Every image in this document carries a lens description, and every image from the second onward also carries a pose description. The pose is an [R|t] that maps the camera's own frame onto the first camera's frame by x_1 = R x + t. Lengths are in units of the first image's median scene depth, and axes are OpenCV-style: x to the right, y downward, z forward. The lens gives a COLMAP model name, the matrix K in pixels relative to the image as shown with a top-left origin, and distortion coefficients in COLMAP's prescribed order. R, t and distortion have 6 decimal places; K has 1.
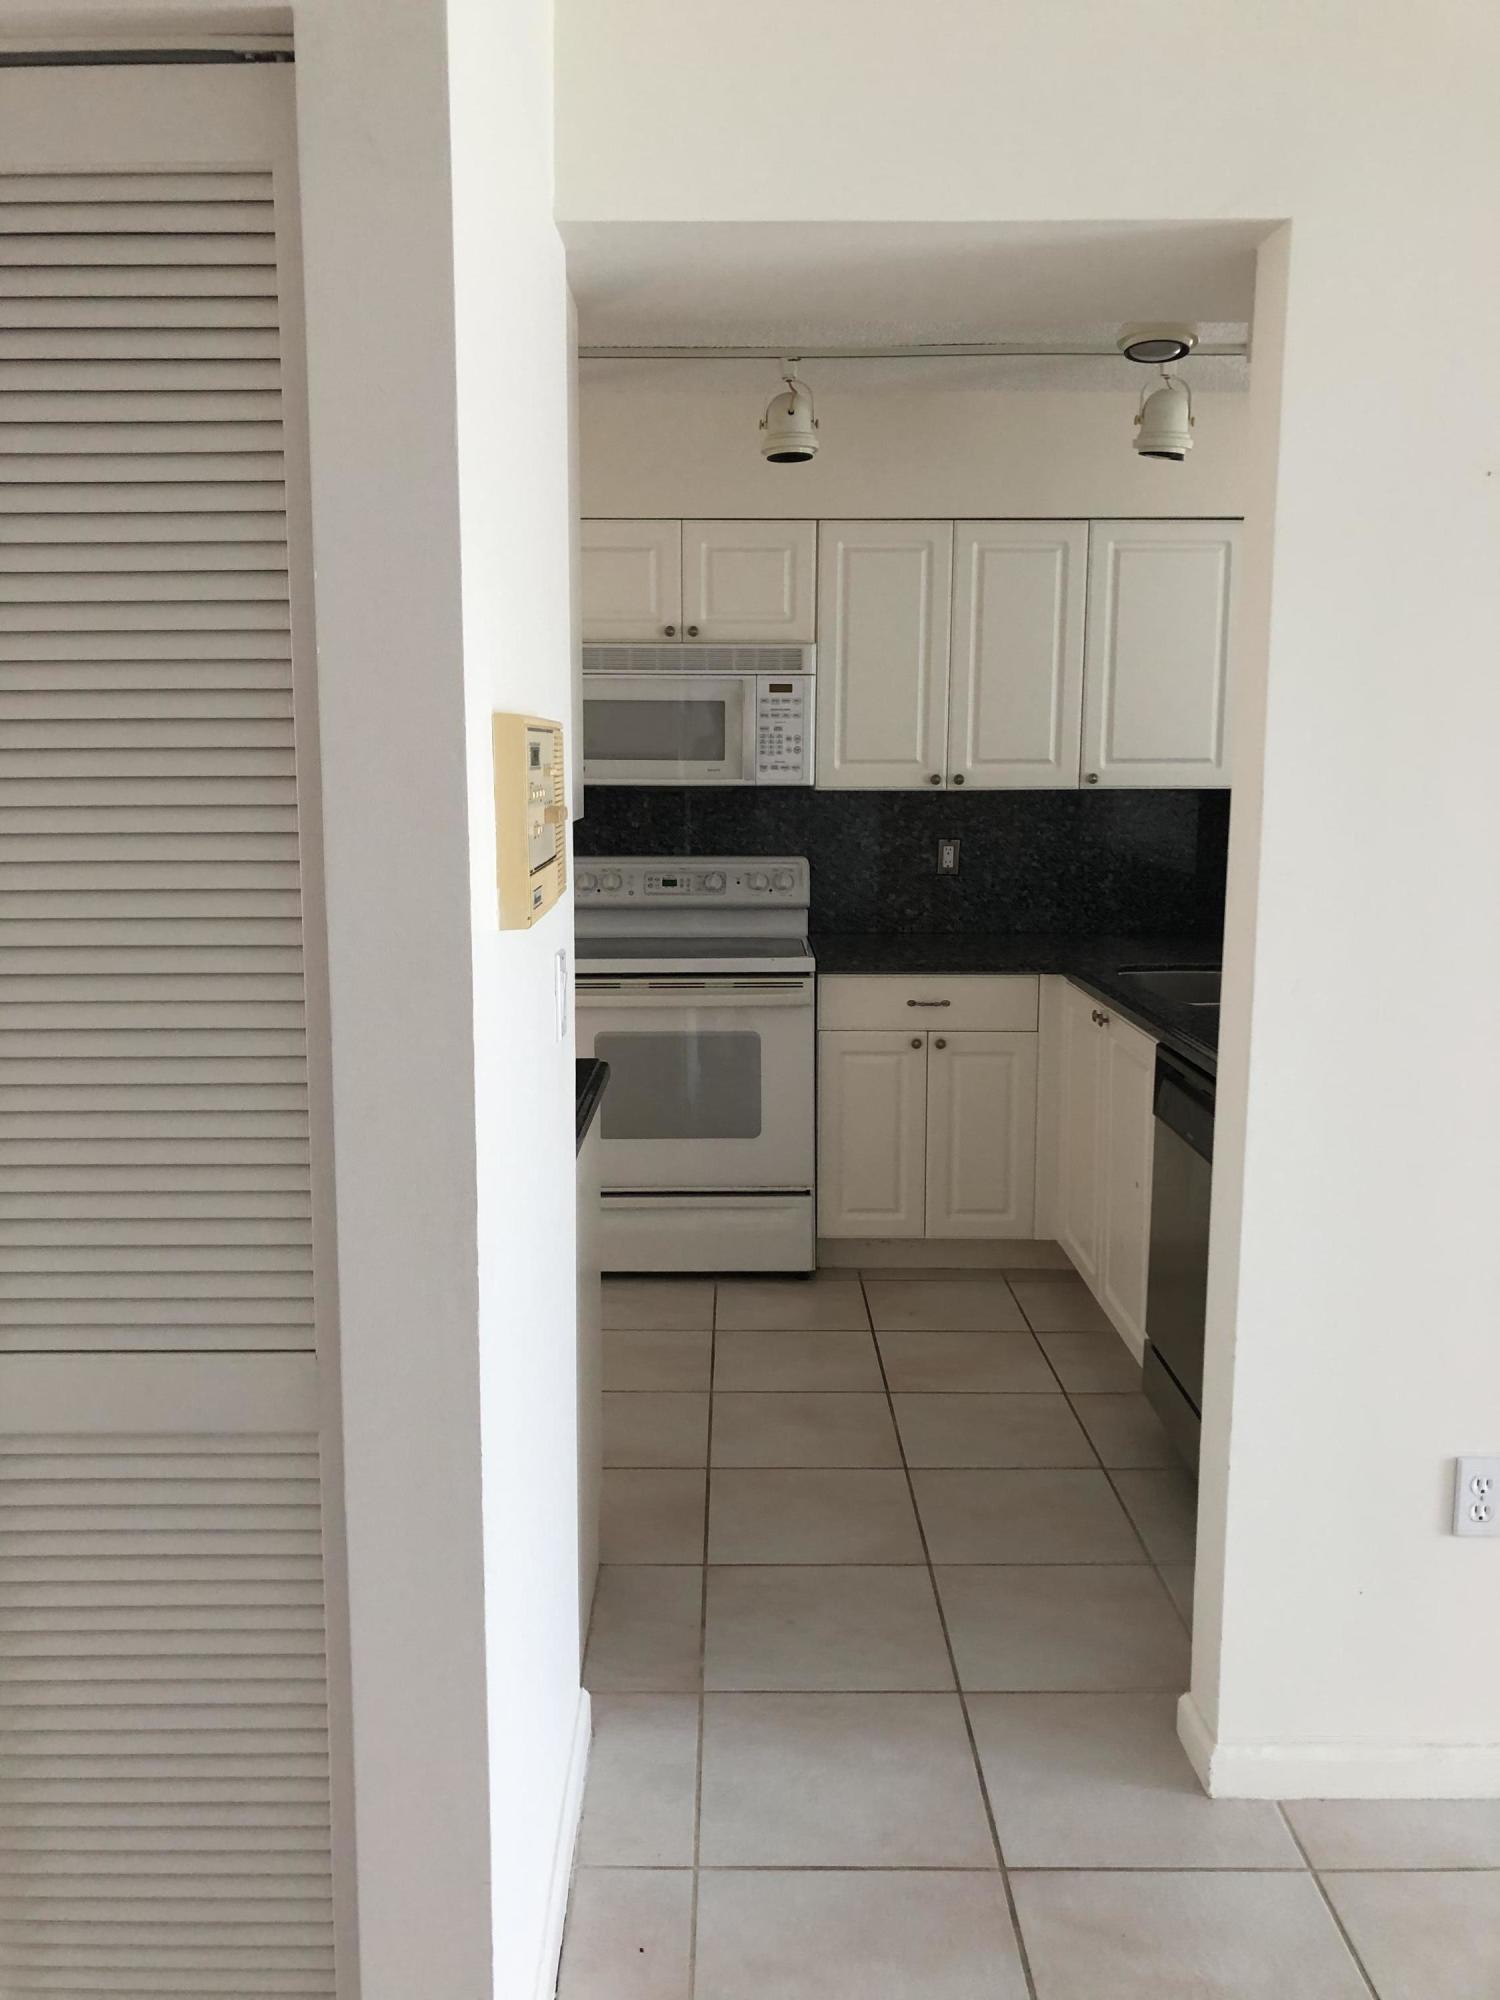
lens RADIAL K [[1657.4, 0, 750.2], [0, 1657.4, 1033.6], [0, 0, 1]] dist [0.097047, -0.219995]
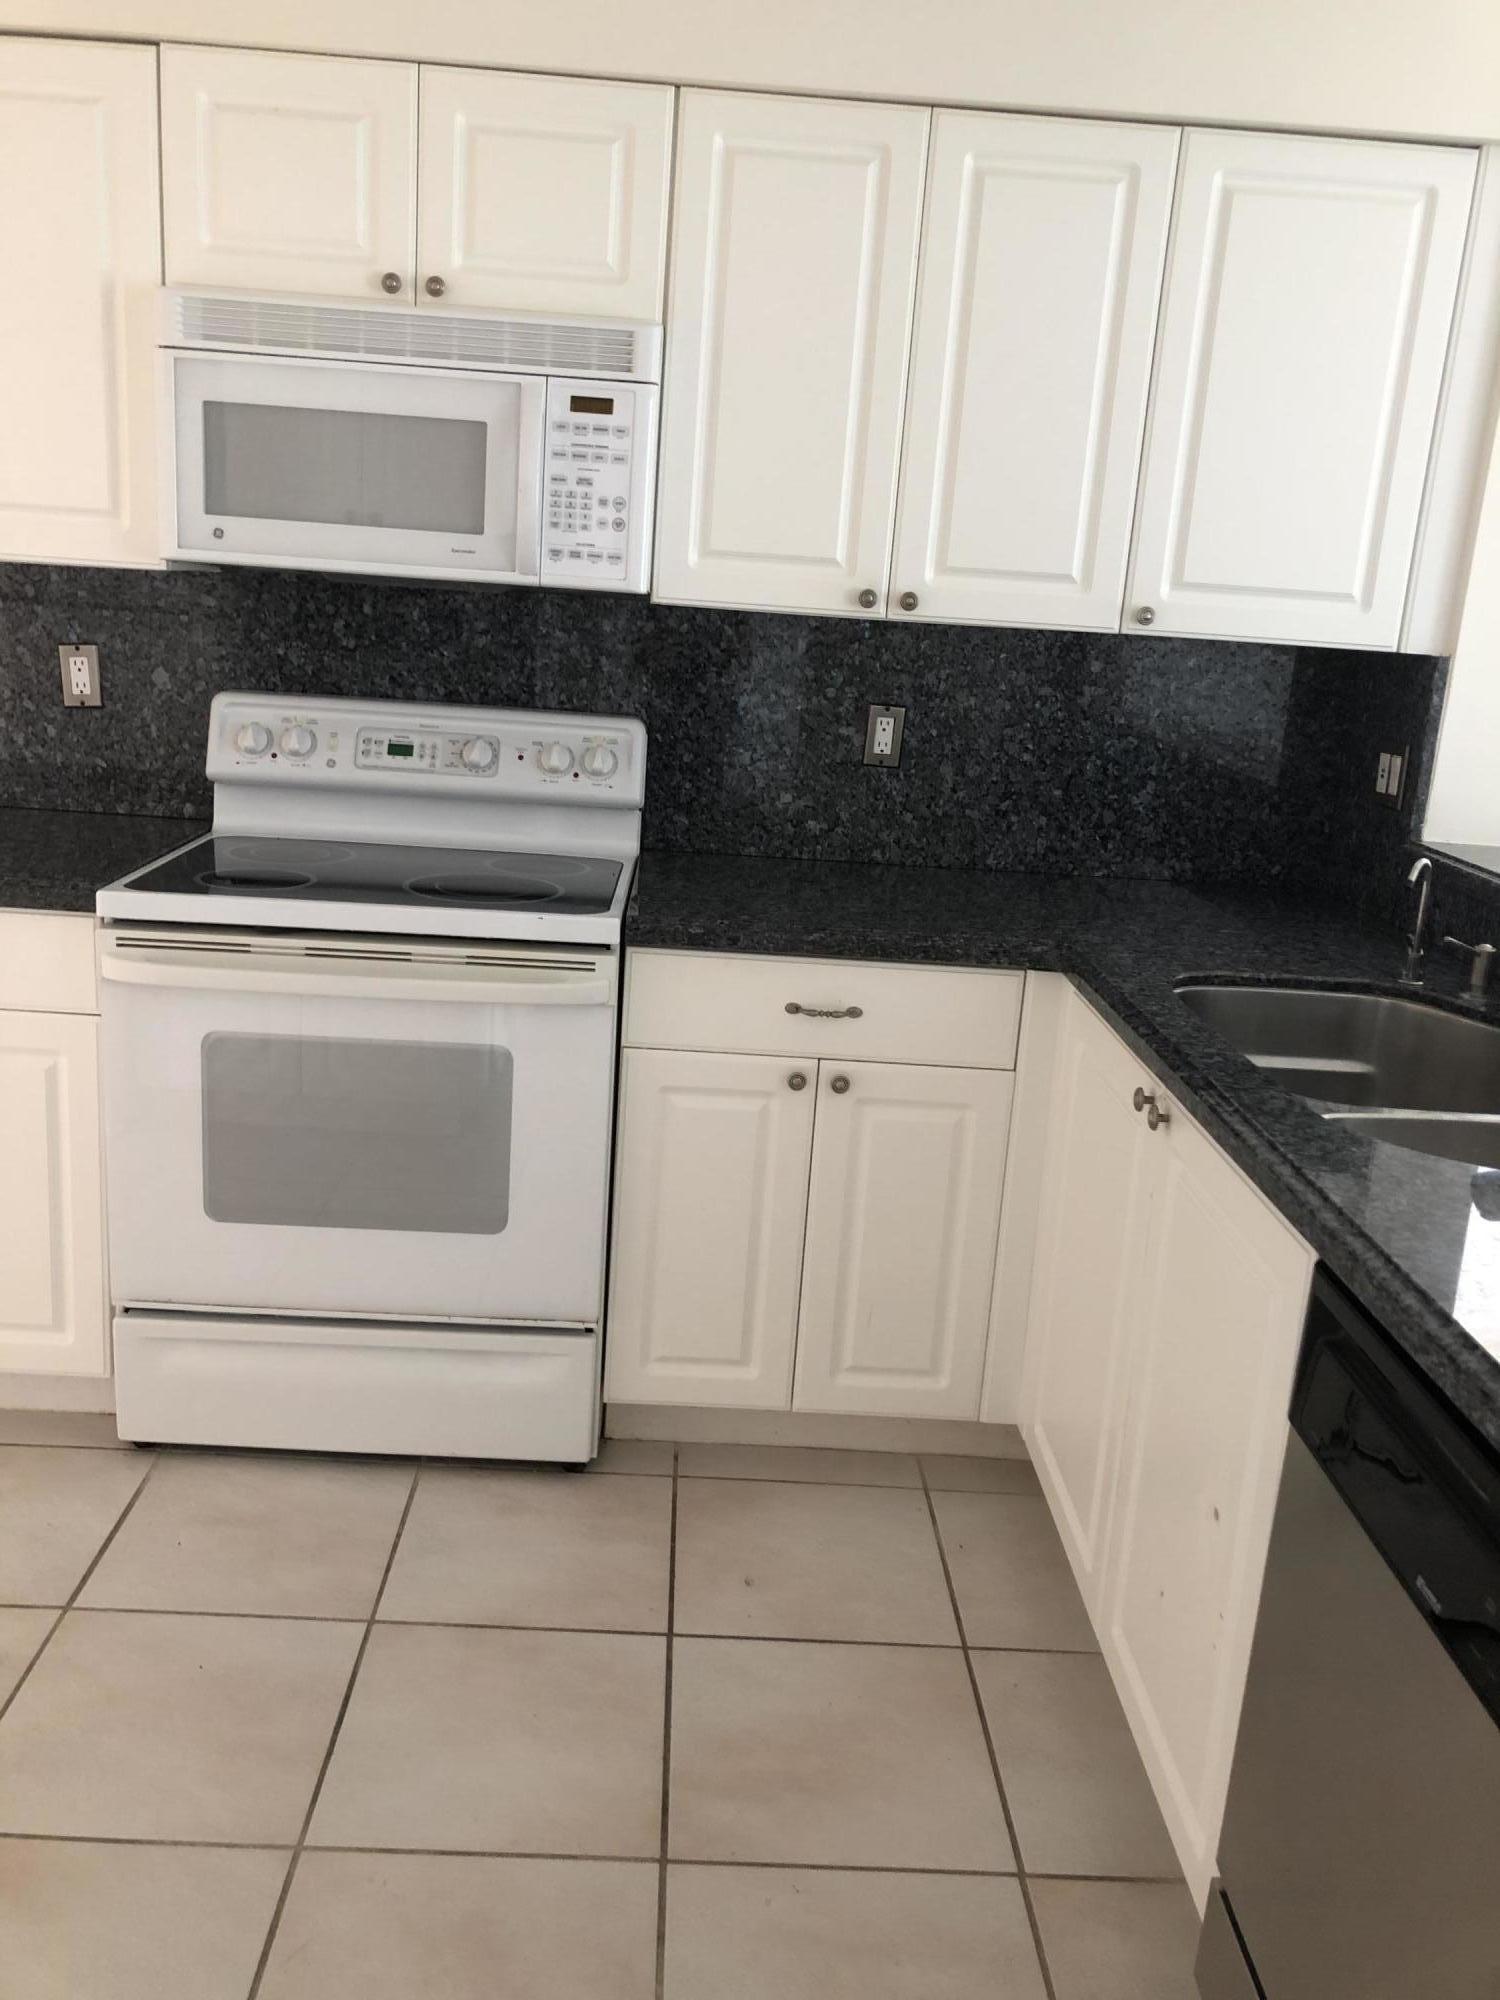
lens RADIAL K [[1657.4, 0, 750.2], [0, 1657.4, 1033.6], [0, 0, 1]] dist [0.097047, -0.219995]
pose [[0.997604, 0.058613, 0.036743, 0.060778], [-0.062054, 0.992966, 0.100832, -0.062323], [-0.030575, -0.102870, 0.994225, 0.433000]]
